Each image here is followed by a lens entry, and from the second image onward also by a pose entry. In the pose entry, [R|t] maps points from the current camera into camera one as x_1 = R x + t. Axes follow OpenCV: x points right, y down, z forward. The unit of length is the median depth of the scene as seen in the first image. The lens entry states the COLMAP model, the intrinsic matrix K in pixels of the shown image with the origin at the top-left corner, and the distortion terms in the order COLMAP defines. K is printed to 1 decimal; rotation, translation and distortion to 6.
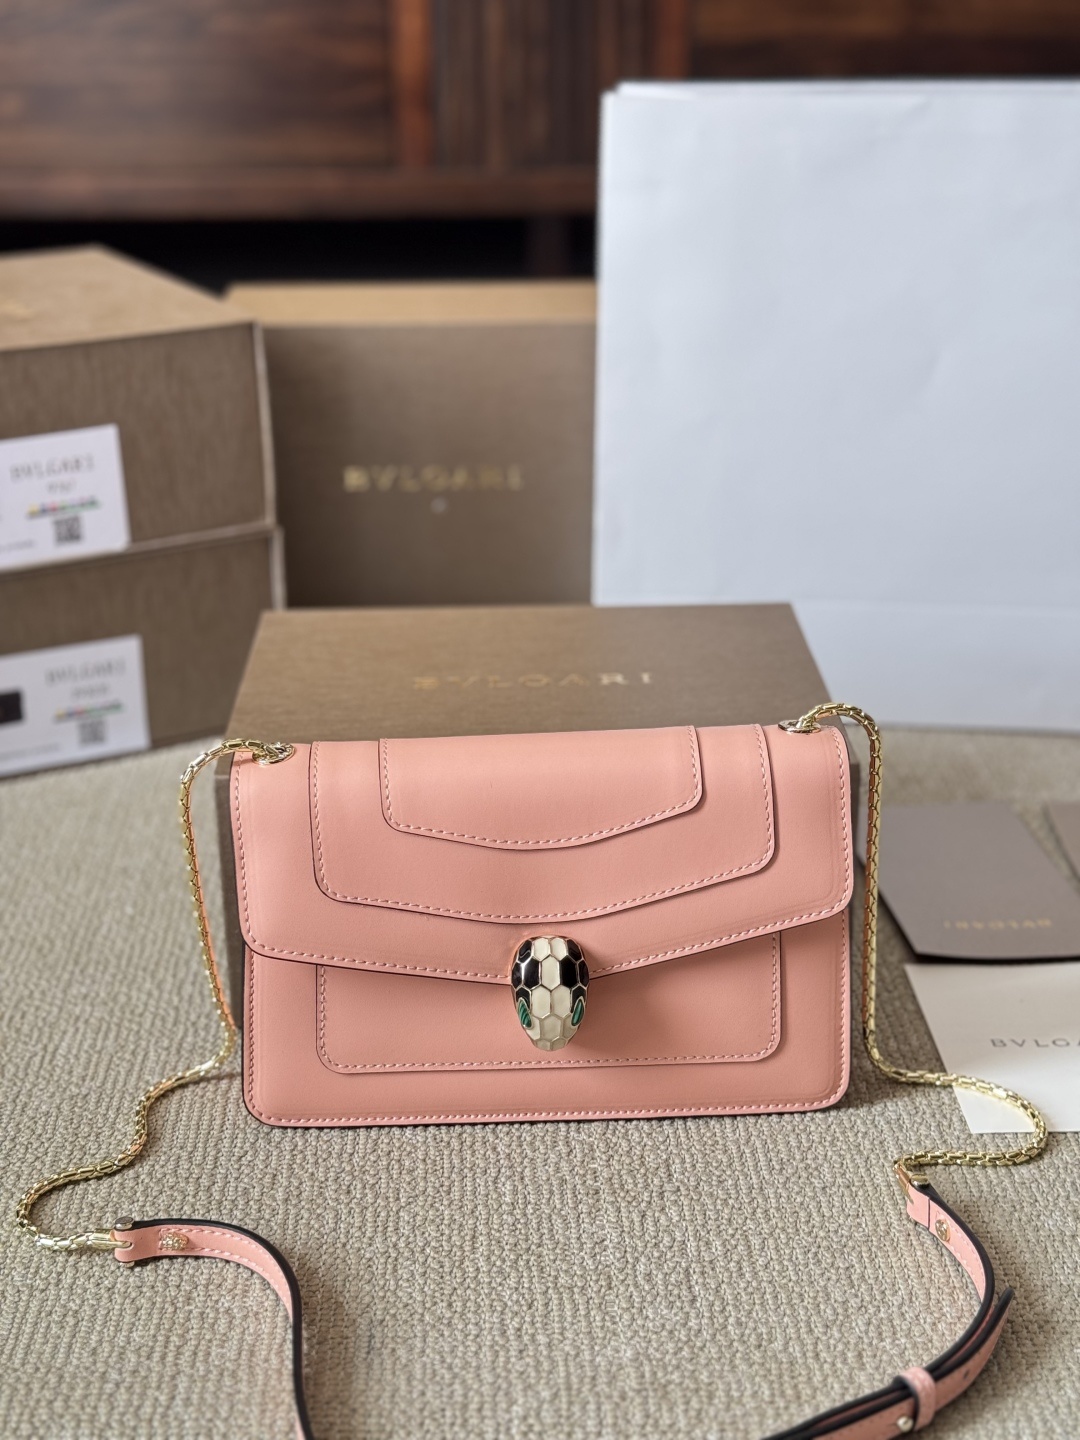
lens RADIAL K [[2075.2, 0, 545.9], [0, 2075.2, 720.8], [0, 0, 1]] dist [0.124051, 0.000000]
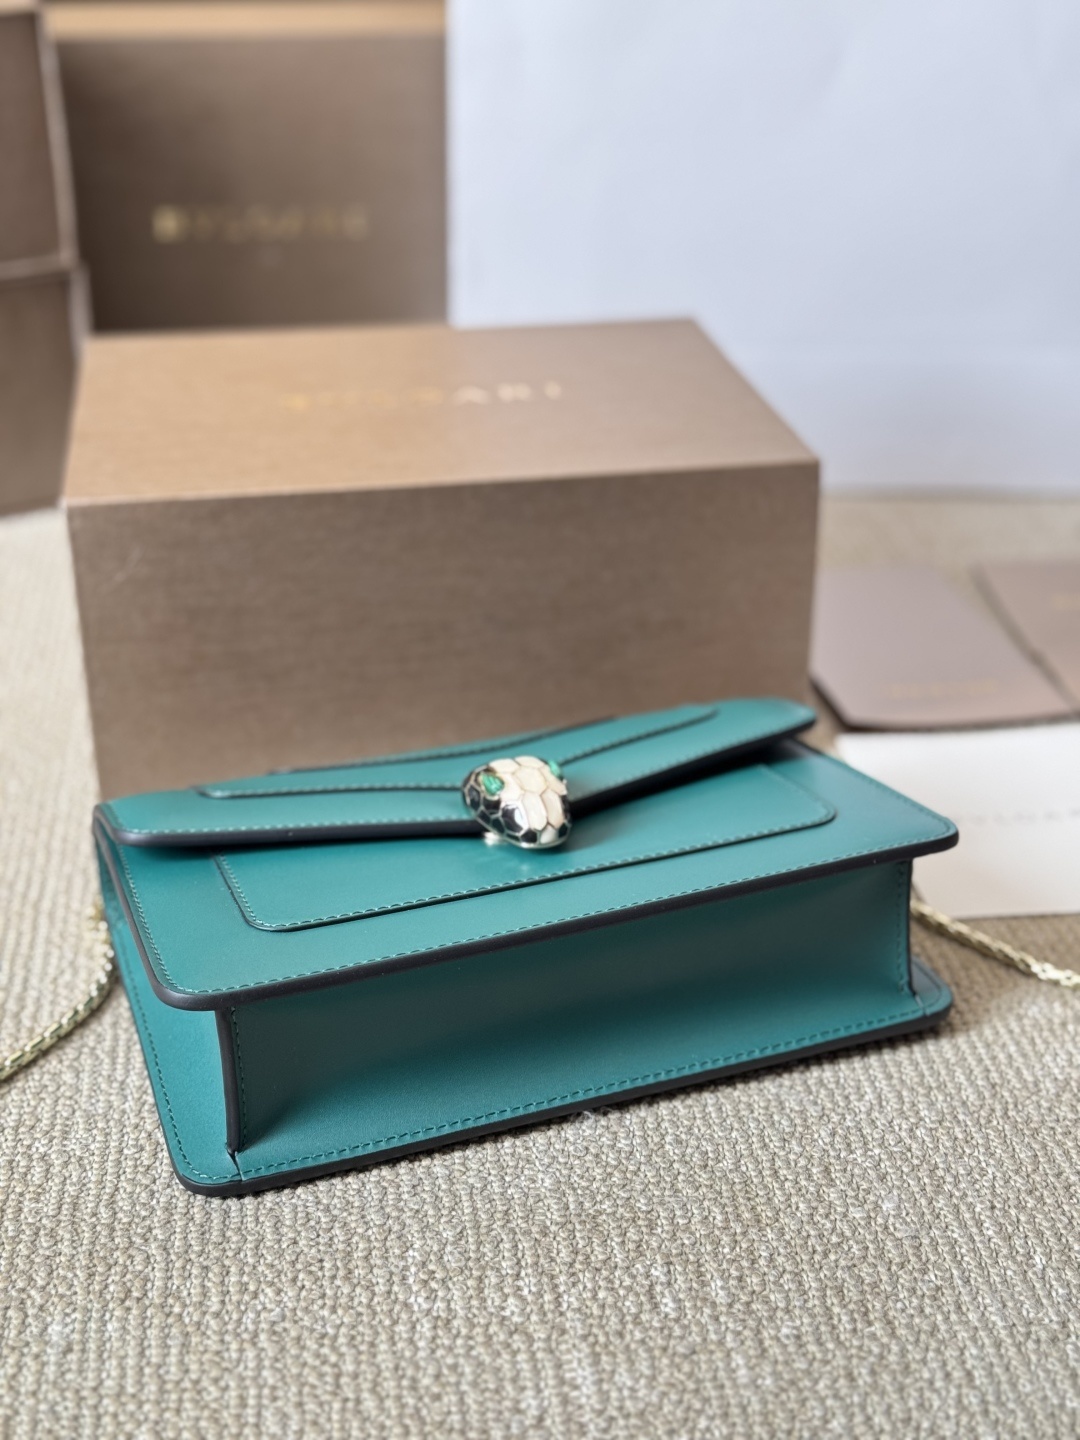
lens RADIAL K [[2075.2, 0, 542.2], [0, 2075.2, 724.7], [0, 0, 1]] dist [0.124051, 0.000000]
pose [[0.996651, -0.030141, 0.076021, -0.016499], [0.025352, 0.997680, 0.063185, 0.064843], [-0.077749, -0.061046, 0.995102, 0.182462]]
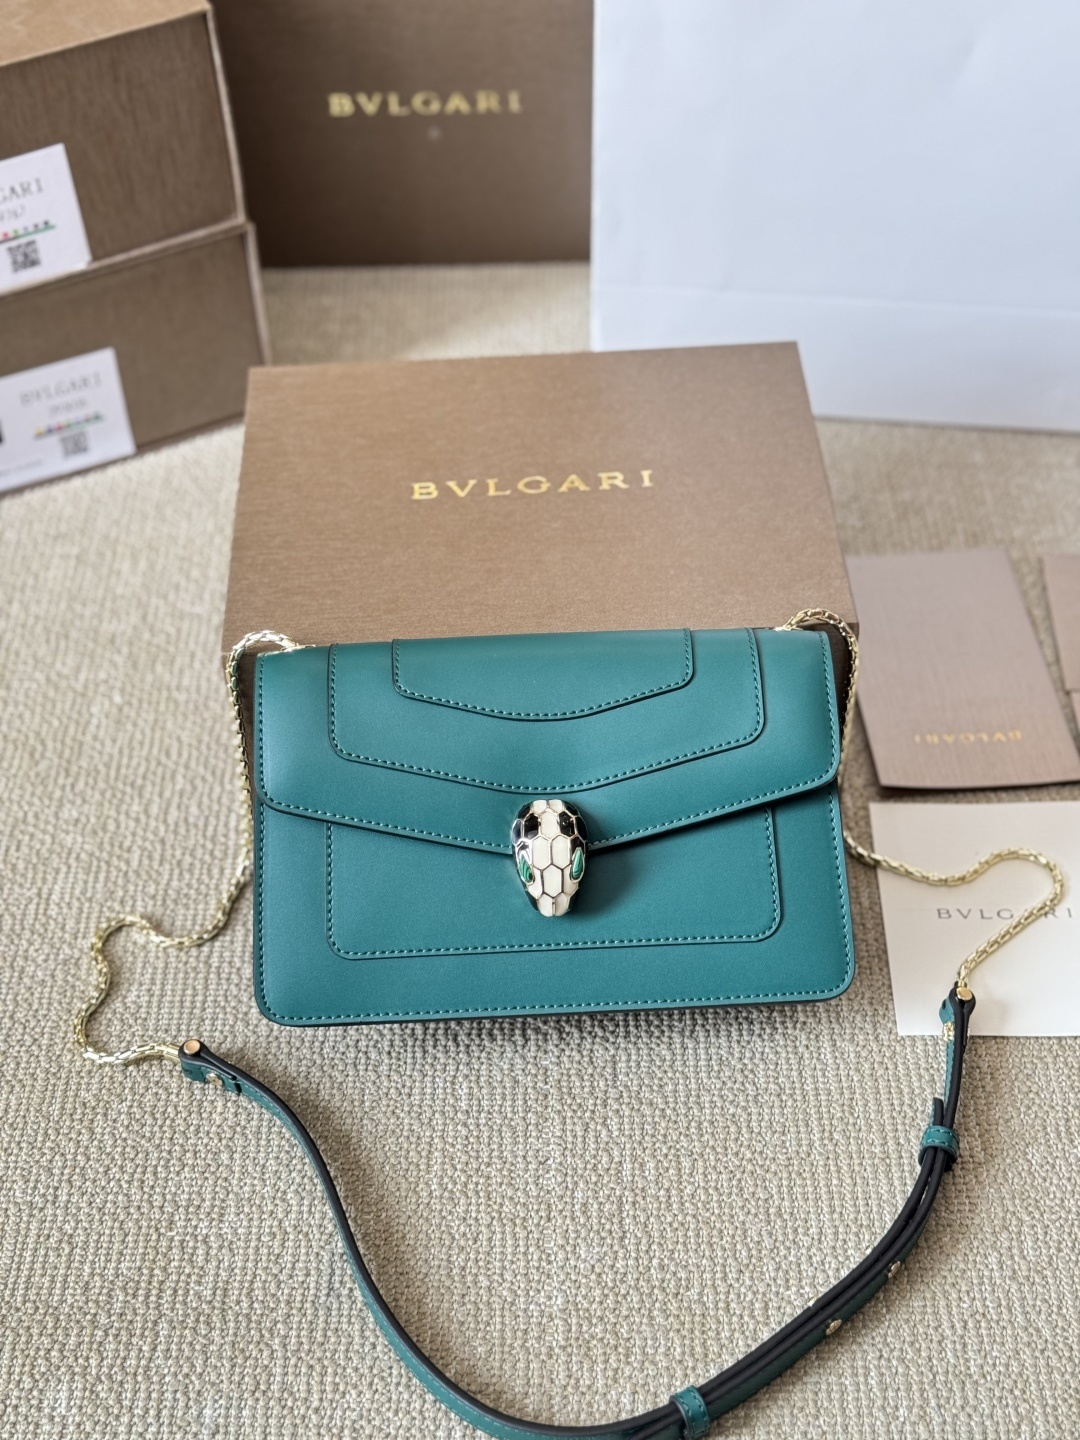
lens RADIAL K [[2075.2, 0, 544.8], [0, 2075.2, 725.9], [0, 0, 1]] dist [0.124051, 0.000000]
pose [[0.998964, 0.011340, -0.044078, 0.068658], [0.006871, 0.919785, 0.392363, -0.372063], [0.044992, -0.392259, 0.918754, 0.082235]]
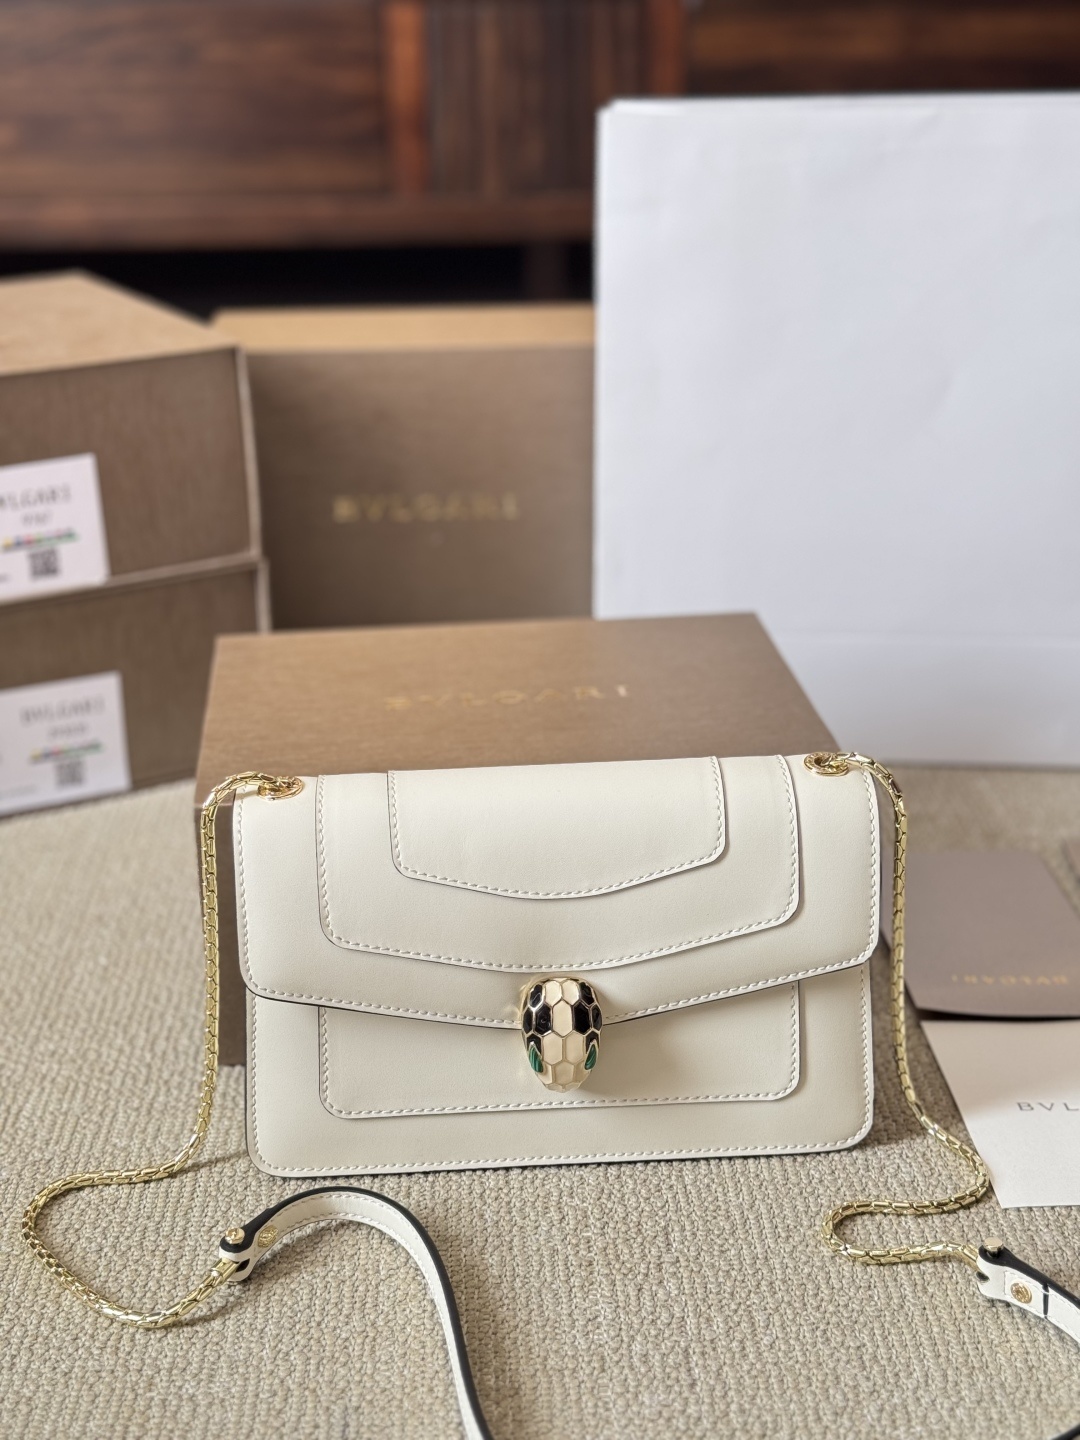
lens RADIAL K [[2075.2, 0, 545.2], [0, 2075.2, 712.6], [0, 0, 1]] dist [0.124051, 0.000000]
pose [[0.999950, -0.006596, -0.007495, 0.012758], [0.006443, 0.999774, -0.020267, -0.002243], [0.007627, 0.020218, 0.999767, 0.056644]]
